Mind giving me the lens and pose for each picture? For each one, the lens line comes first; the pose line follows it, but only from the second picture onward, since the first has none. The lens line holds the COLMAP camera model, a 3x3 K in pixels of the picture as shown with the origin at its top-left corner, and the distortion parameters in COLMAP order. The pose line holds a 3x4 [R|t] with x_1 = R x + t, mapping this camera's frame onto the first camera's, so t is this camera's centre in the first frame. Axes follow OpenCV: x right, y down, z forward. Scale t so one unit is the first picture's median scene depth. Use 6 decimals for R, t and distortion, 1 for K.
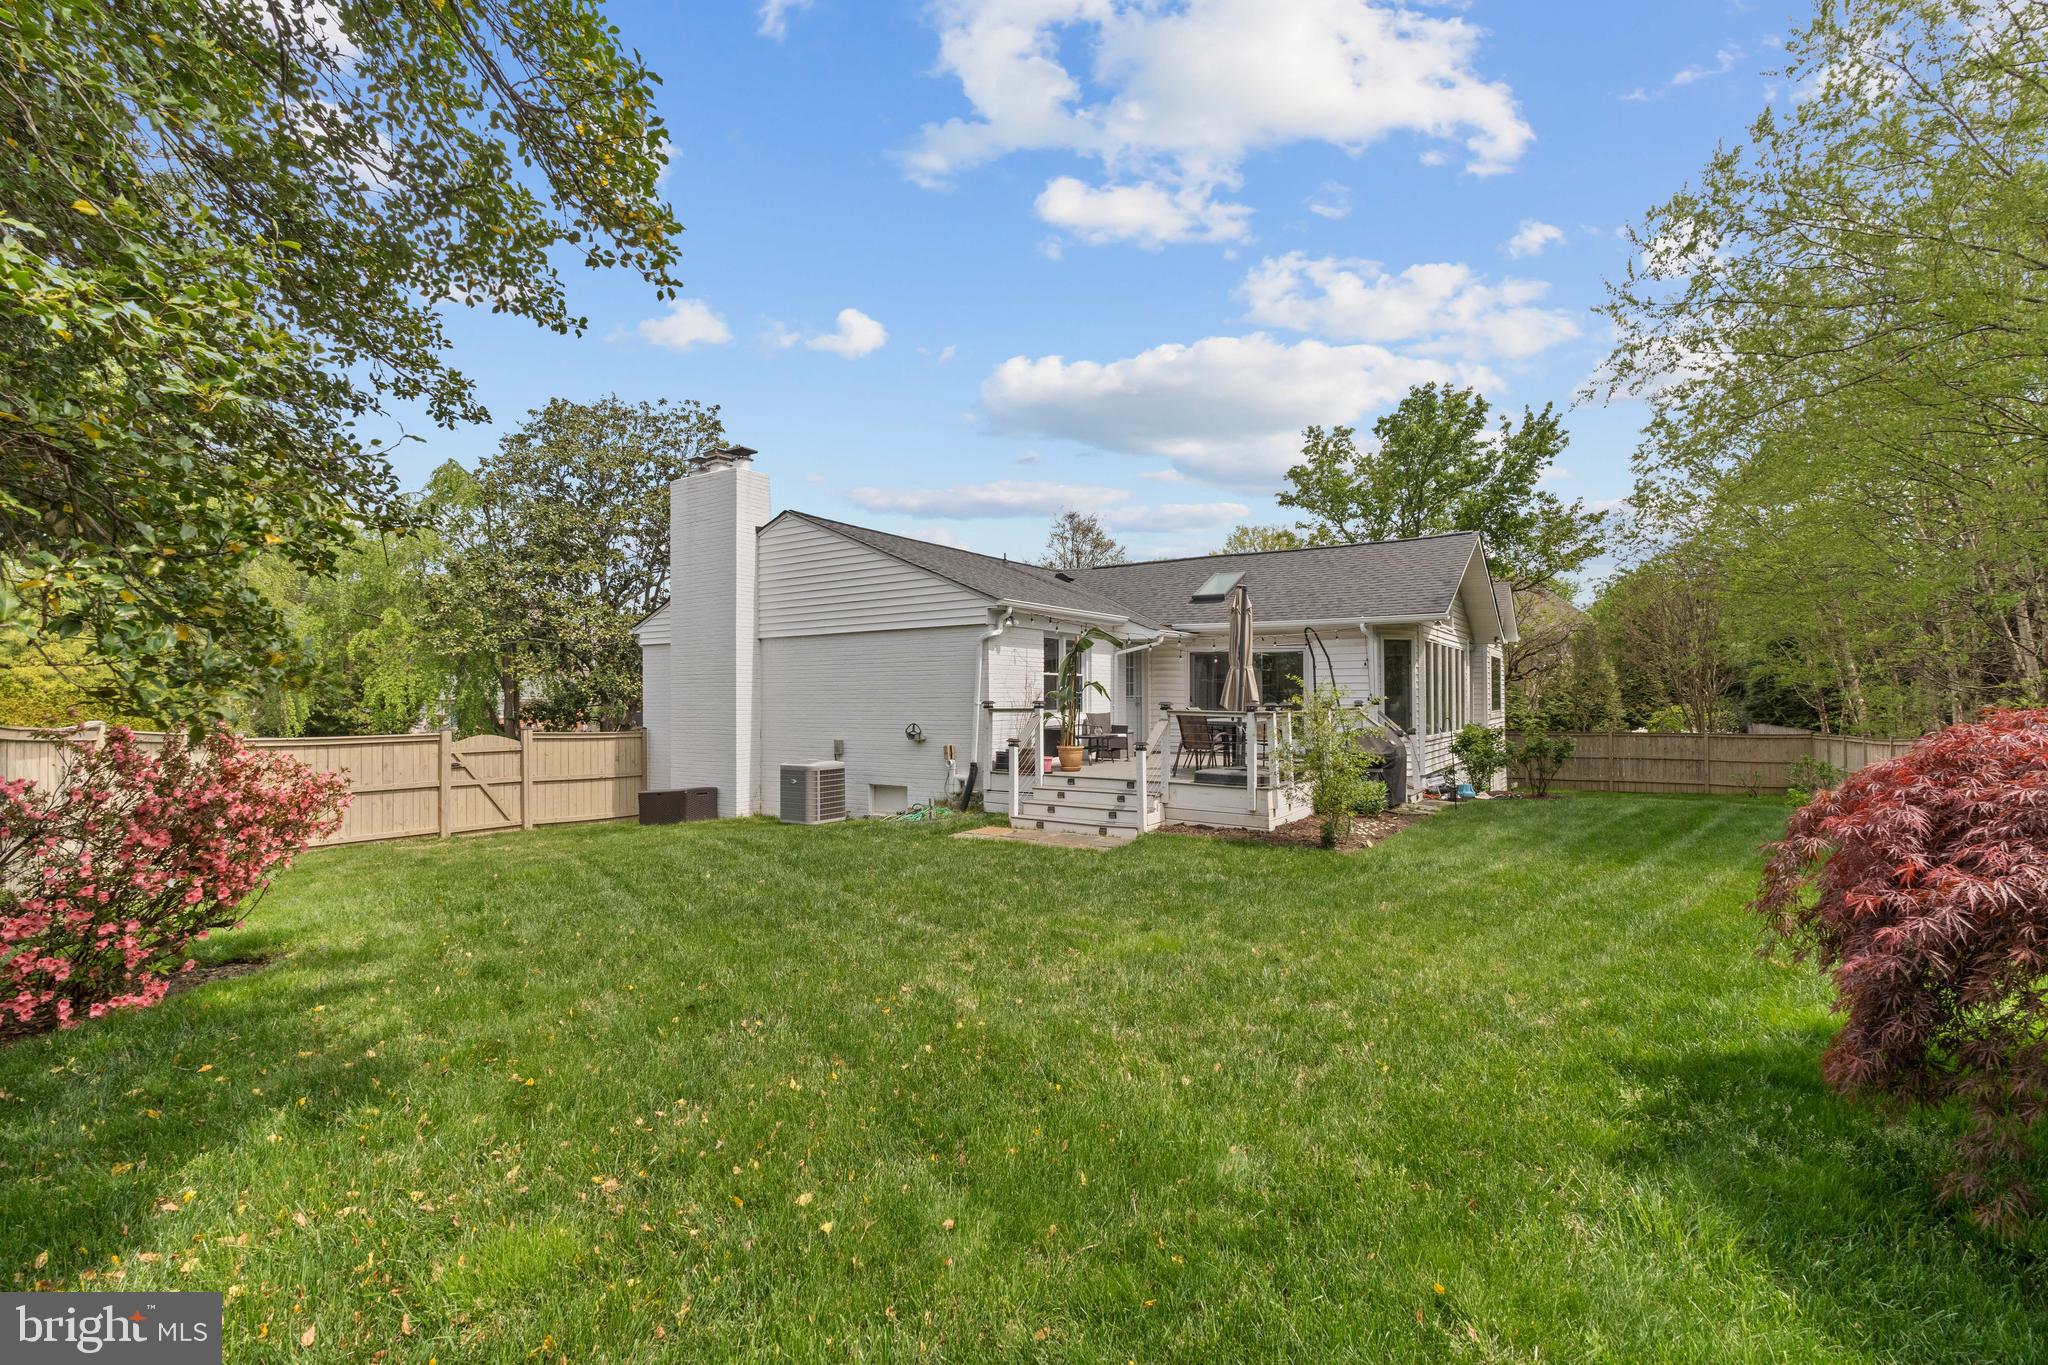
lens RADIAL K [[895.6, 0, 1049.6], [0, 895.6, 685.7], [0, 0, 1]] dist [-0.000961, 0.000111]
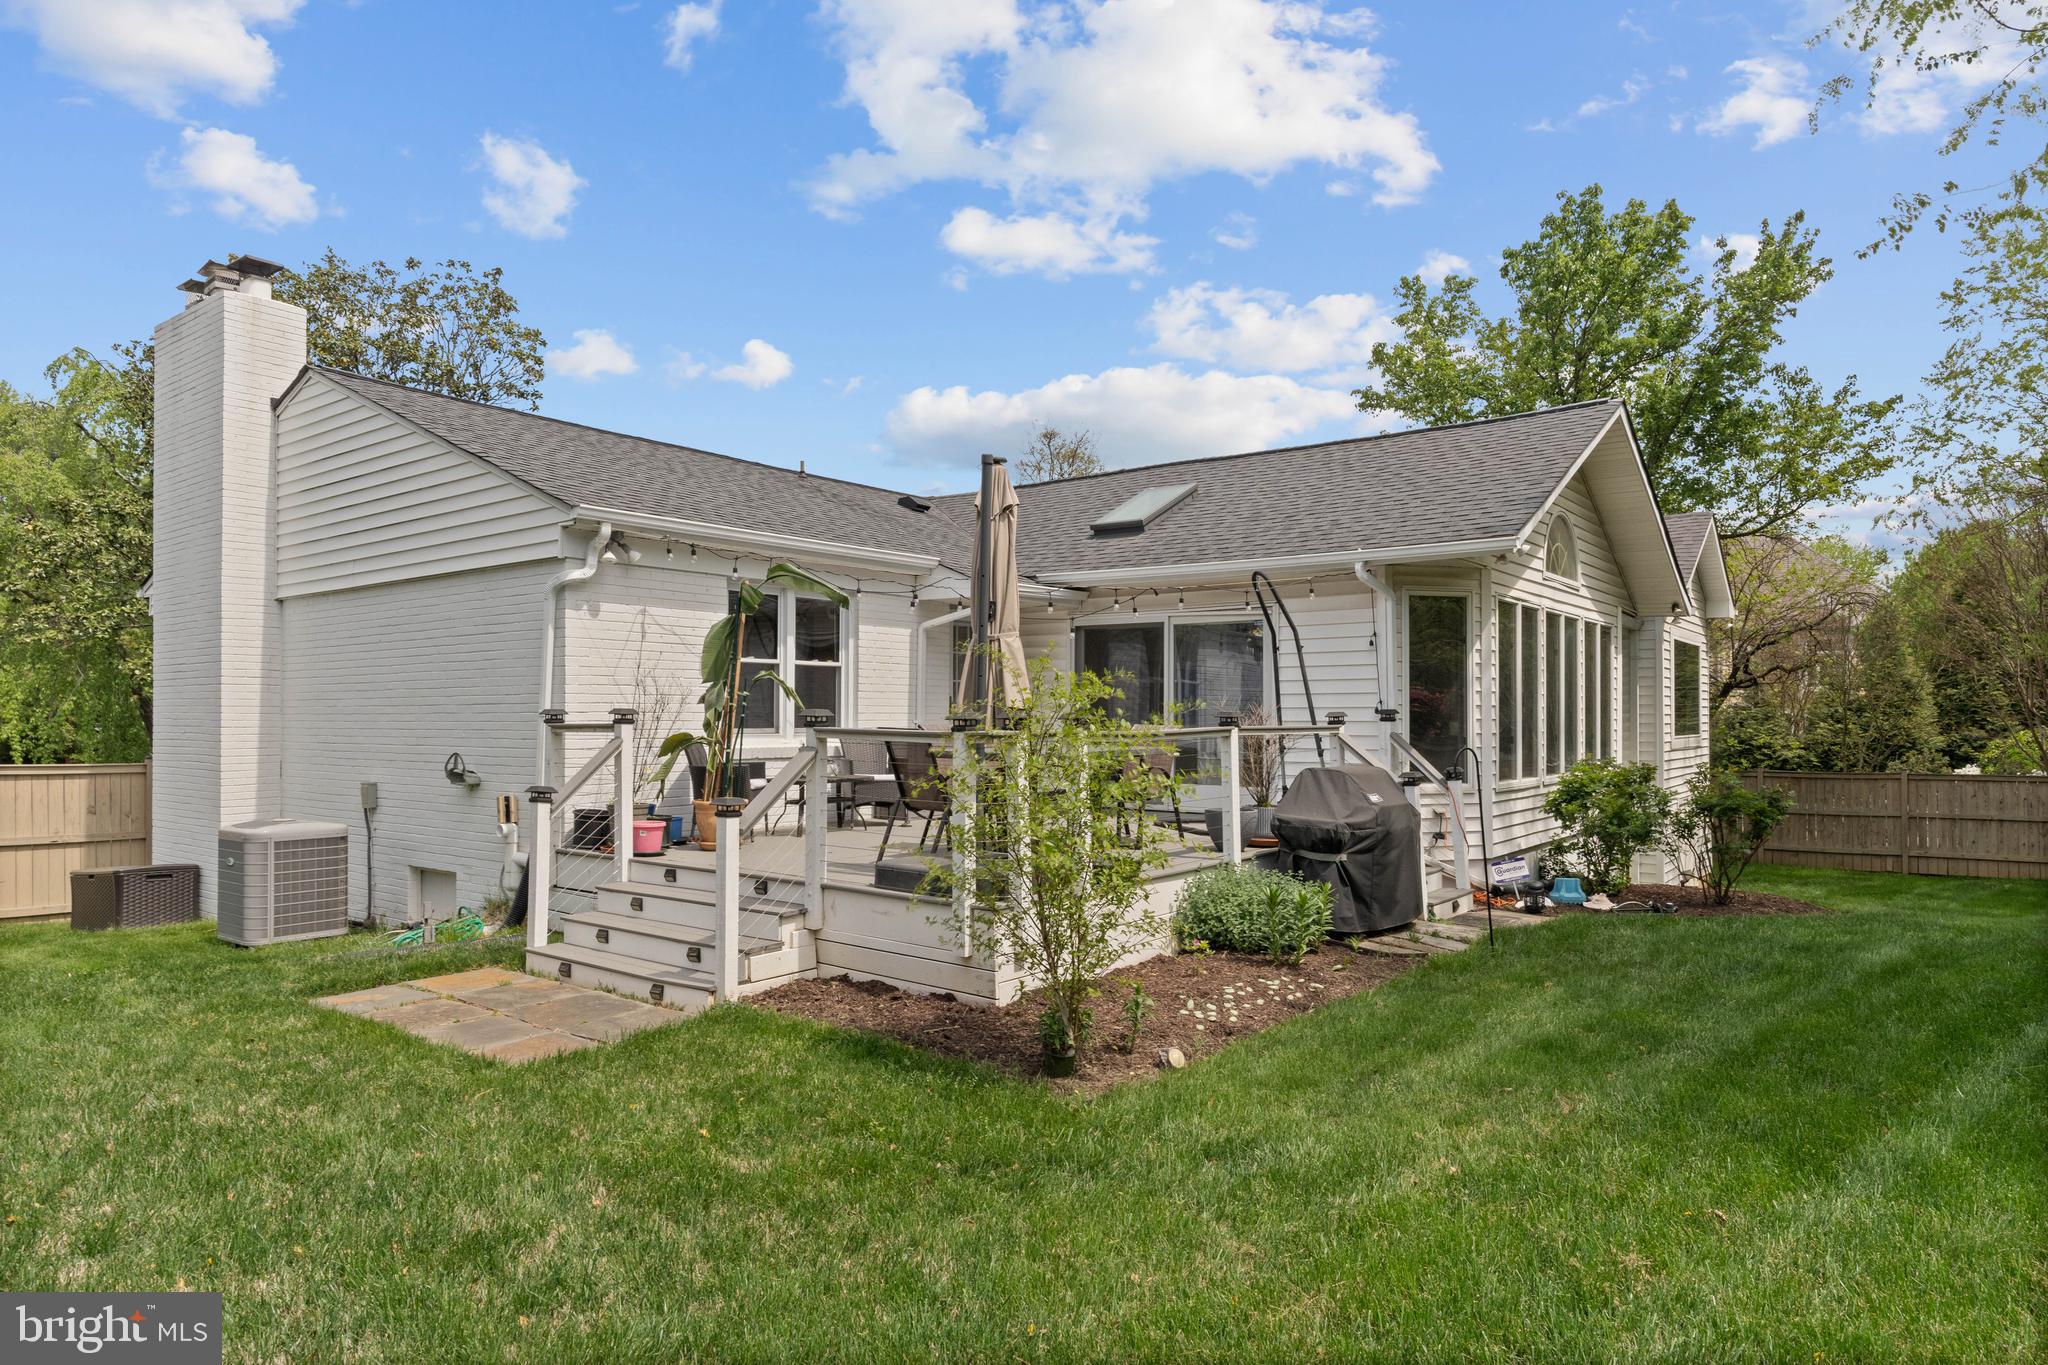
lens RADIAL K [[1239.9, 0, 1025.7], [0, 1239.9, 715.5], [0, 0, 1]] dist [0.008719, -0.002031]
pose [[0.997666, 0.003599, -0.068182, 0.110816], [-0.002738, 0.999915, 0.012717, 0.005085], [0.068222, -0.012500, 0.997592, 0.148136]]
